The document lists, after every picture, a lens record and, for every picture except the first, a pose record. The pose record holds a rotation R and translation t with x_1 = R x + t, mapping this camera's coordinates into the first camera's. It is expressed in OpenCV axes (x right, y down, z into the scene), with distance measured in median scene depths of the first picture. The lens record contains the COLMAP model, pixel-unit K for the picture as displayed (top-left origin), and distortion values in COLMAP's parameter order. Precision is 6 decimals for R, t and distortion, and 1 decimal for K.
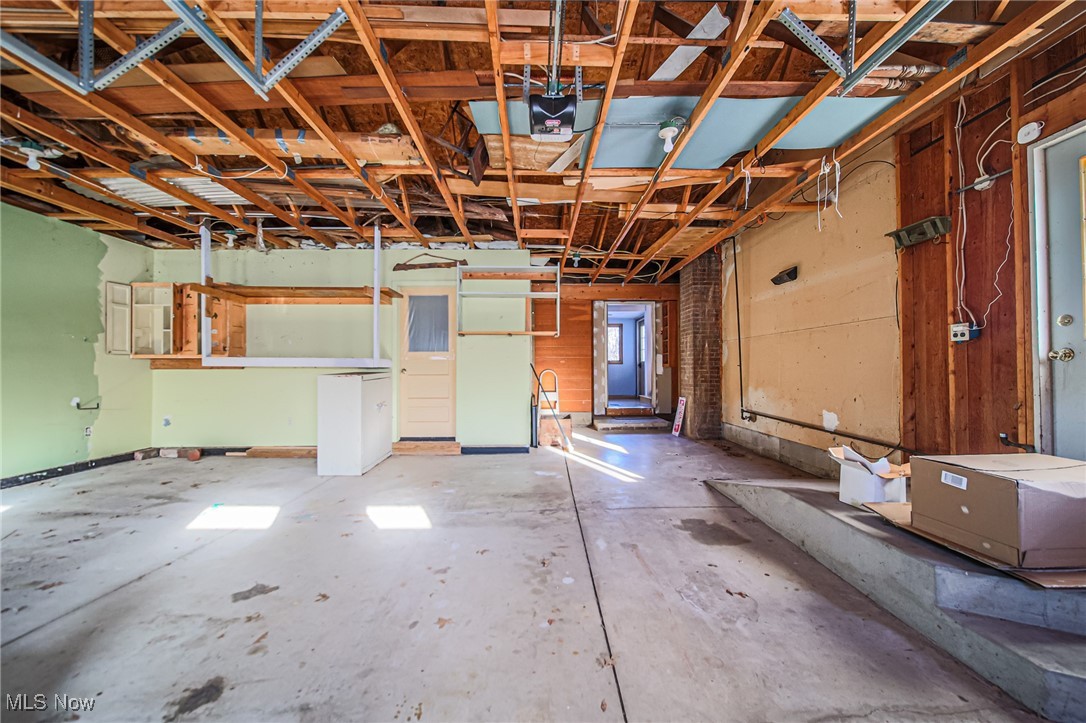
lens RADIAL K [[406.2, 0, 548.7], [0, 406.2, 363.7], [0, 0, 1]] dist [0.000931, 0.000020]
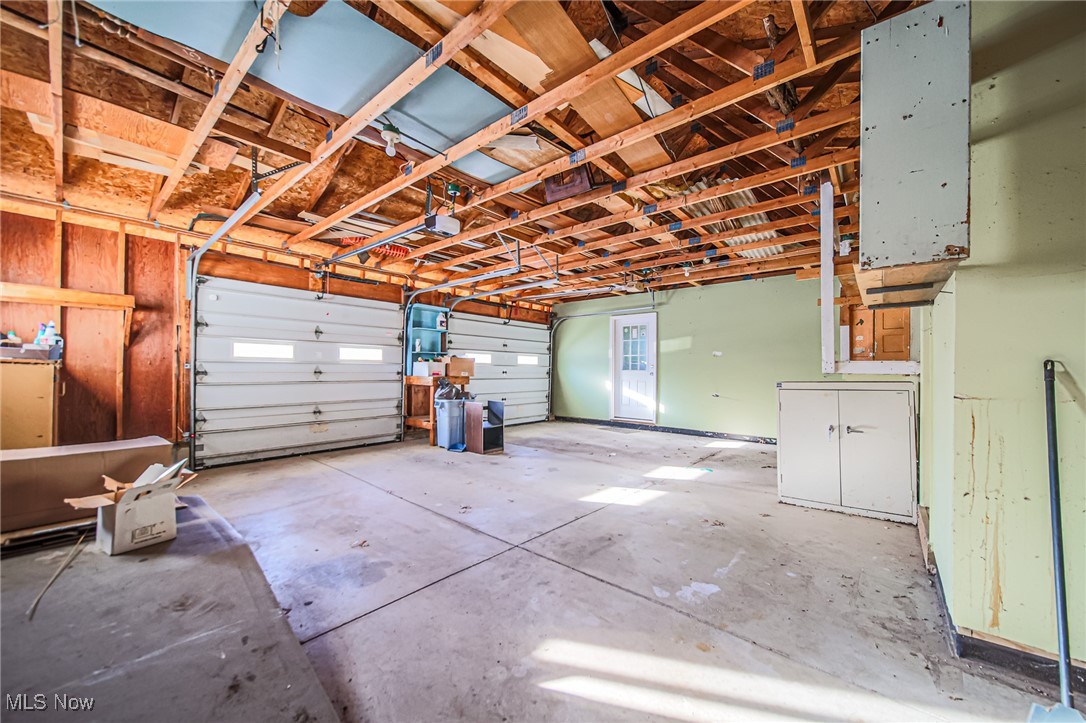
lens RADIAL K [[406.2, 0, 551.3], [0, 406.2, 363.6], [0, 0, 1]] dist [0.000931, 0.000020]
pose [[-0.660432, -0.014656, -0.750743, 0.798622], [0.002061, 0.999770, -0.021330, 0.013504], [0.750883, -0.015635, -0.660250, 1.991992]]
